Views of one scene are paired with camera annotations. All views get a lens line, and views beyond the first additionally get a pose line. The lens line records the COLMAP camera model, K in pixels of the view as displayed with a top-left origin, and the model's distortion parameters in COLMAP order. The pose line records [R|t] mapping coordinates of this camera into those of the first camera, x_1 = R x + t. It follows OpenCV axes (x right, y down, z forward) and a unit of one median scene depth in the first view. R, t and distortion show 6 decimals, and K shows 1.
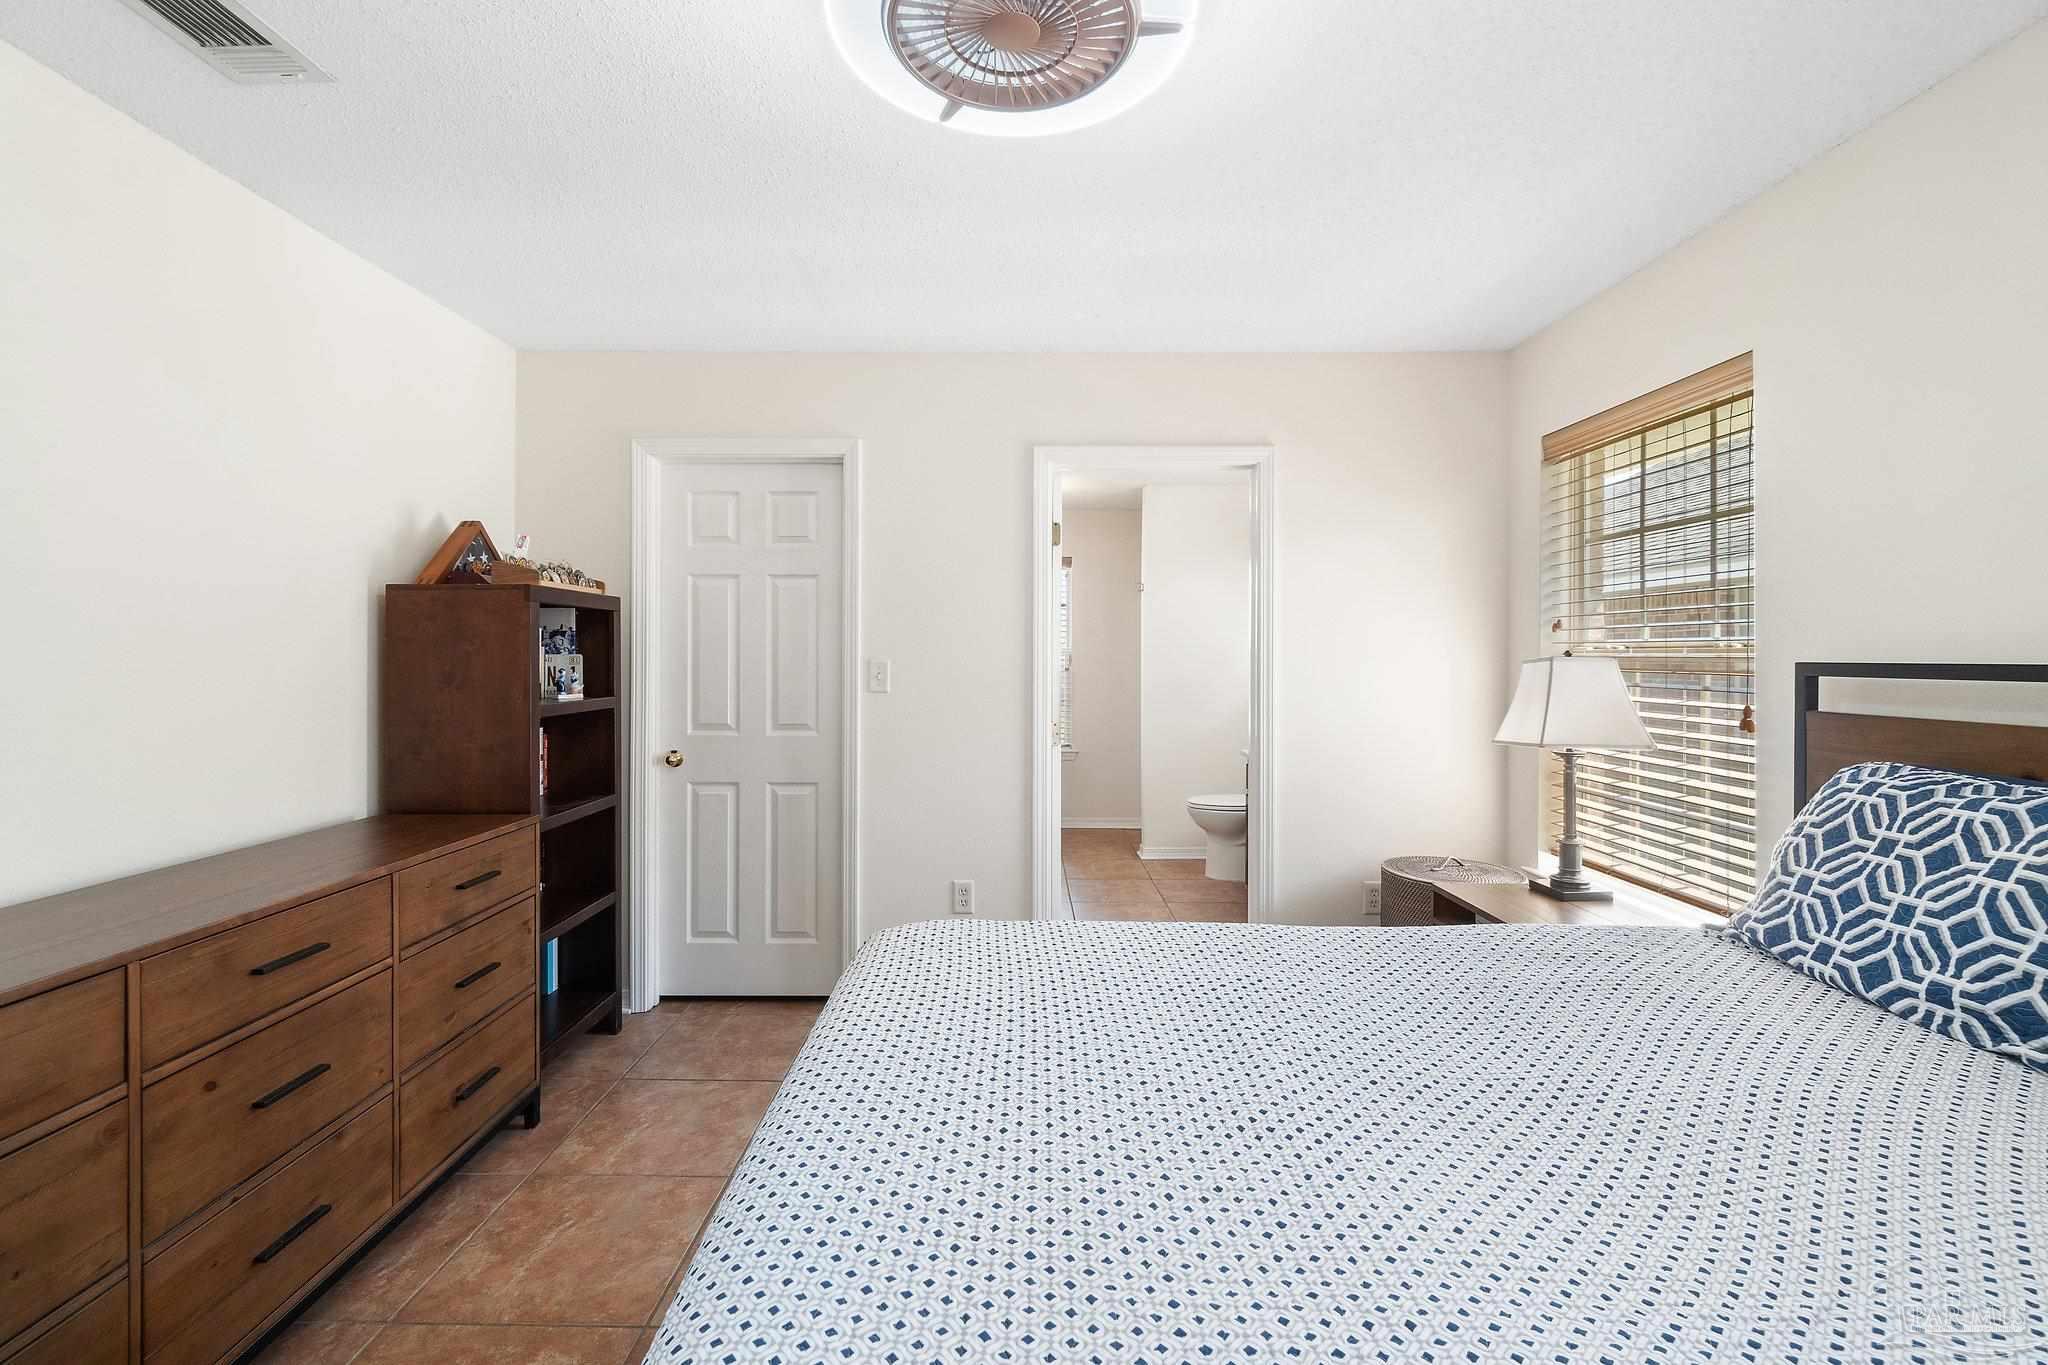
lens RADIAL K [[880.9, 0, 1006.0], [0, 880.9, 664.0], [0, 0, 1]] dist [-0.003469, 0.000052]
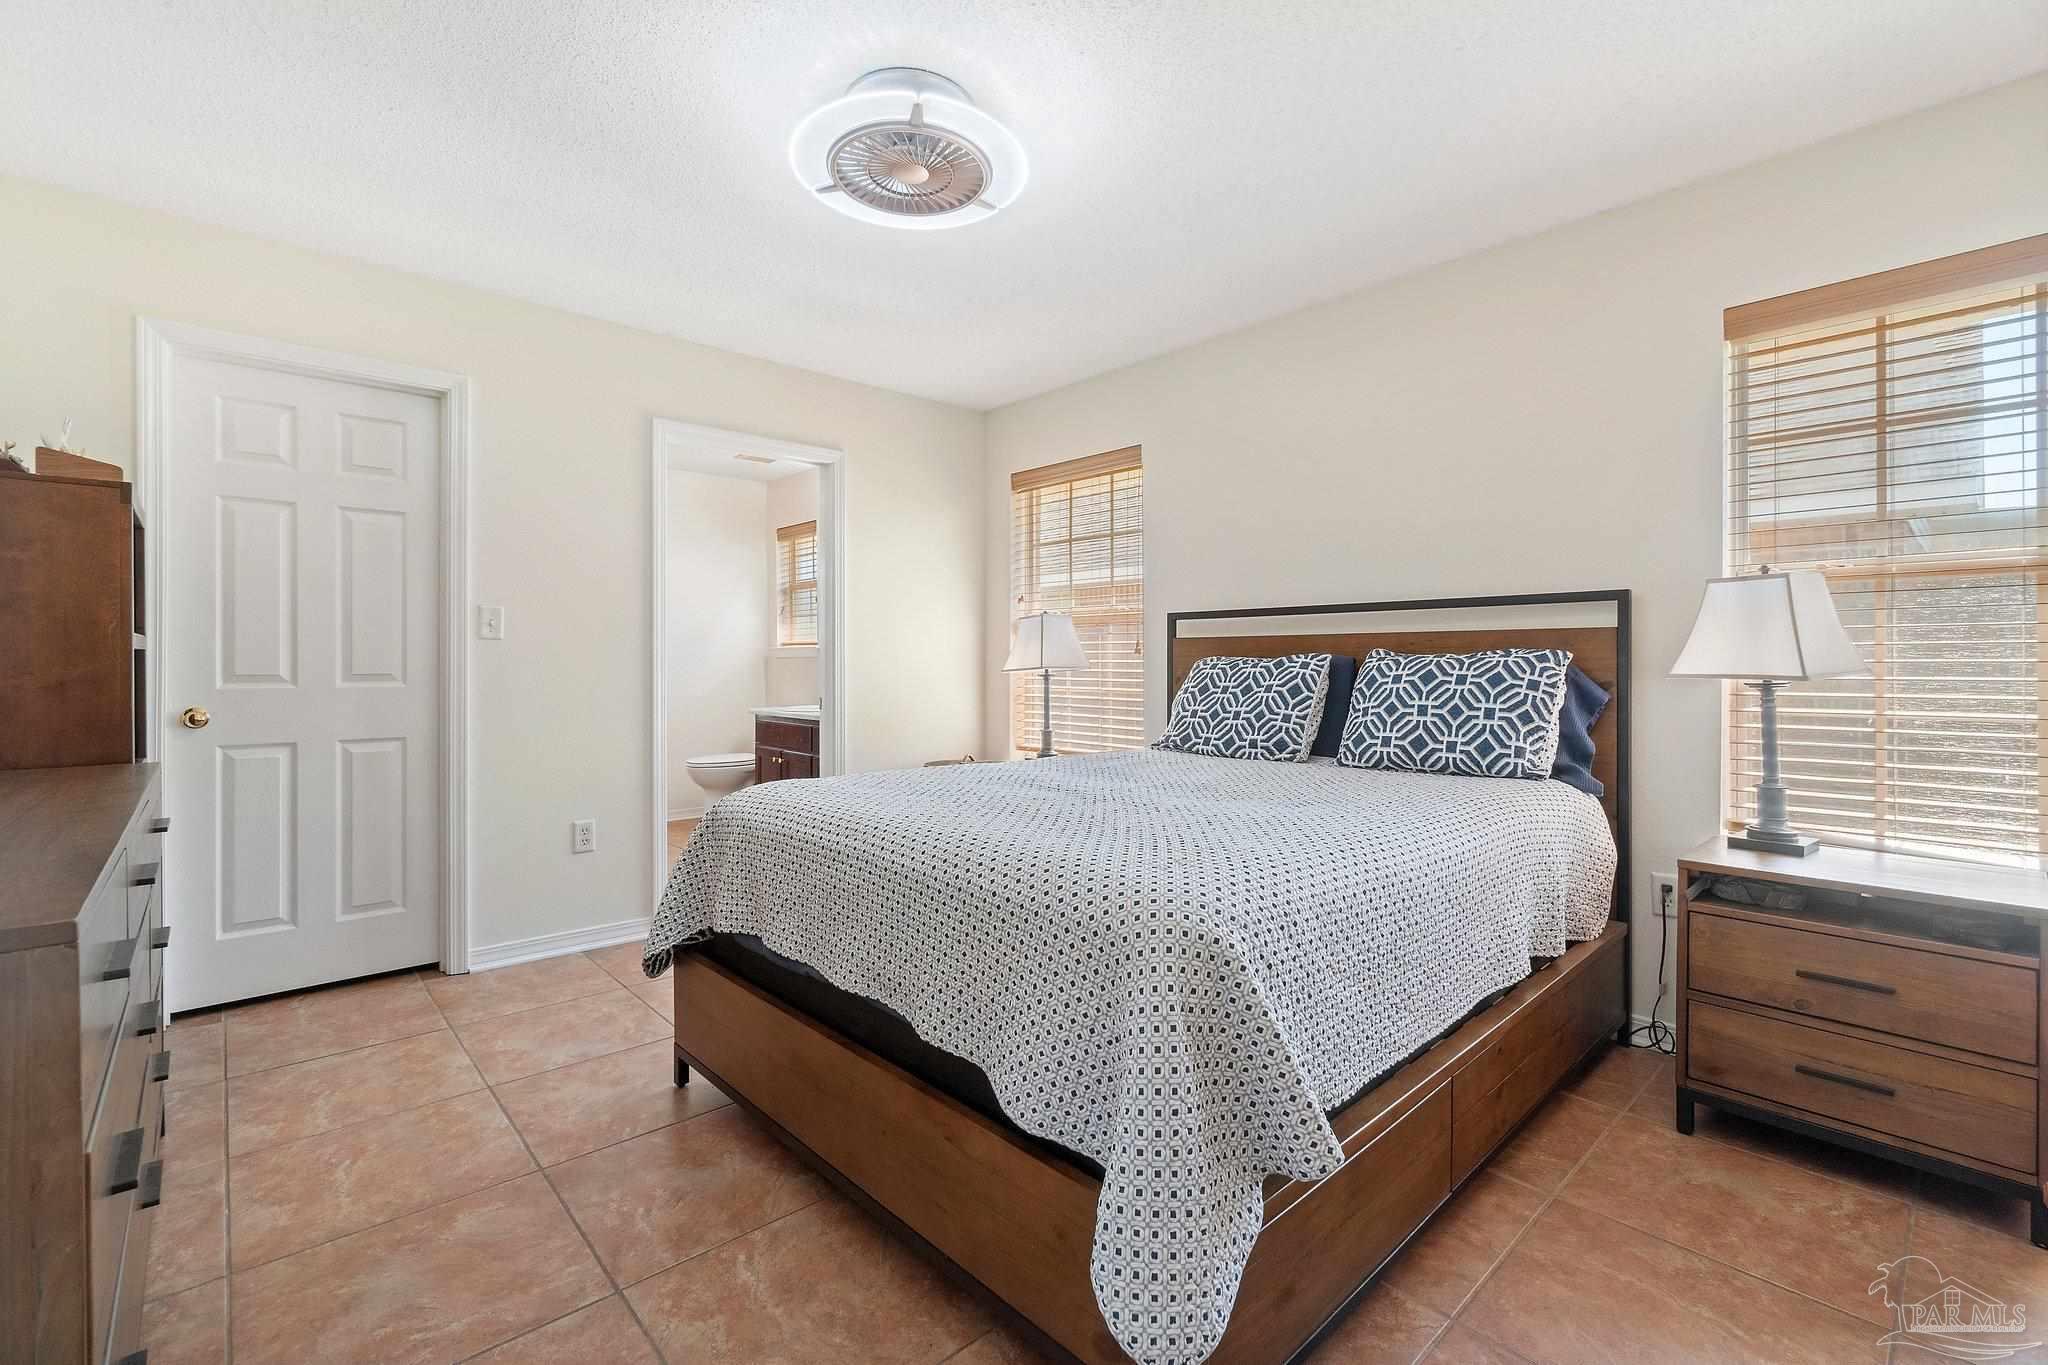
lens RADIAL K [[880.9, 0, 1010.4], [0, 880.9, 670.6], [0, 0, 1]] dist [-0.003469, 0.000052]
pose [[0.745385, -0.007839, 0.666588, -0.636581], [0.004280, 0.999967, 0.006973, 0.108564], [-0.666620, -0.002344, 0.745394, -0.202423]]
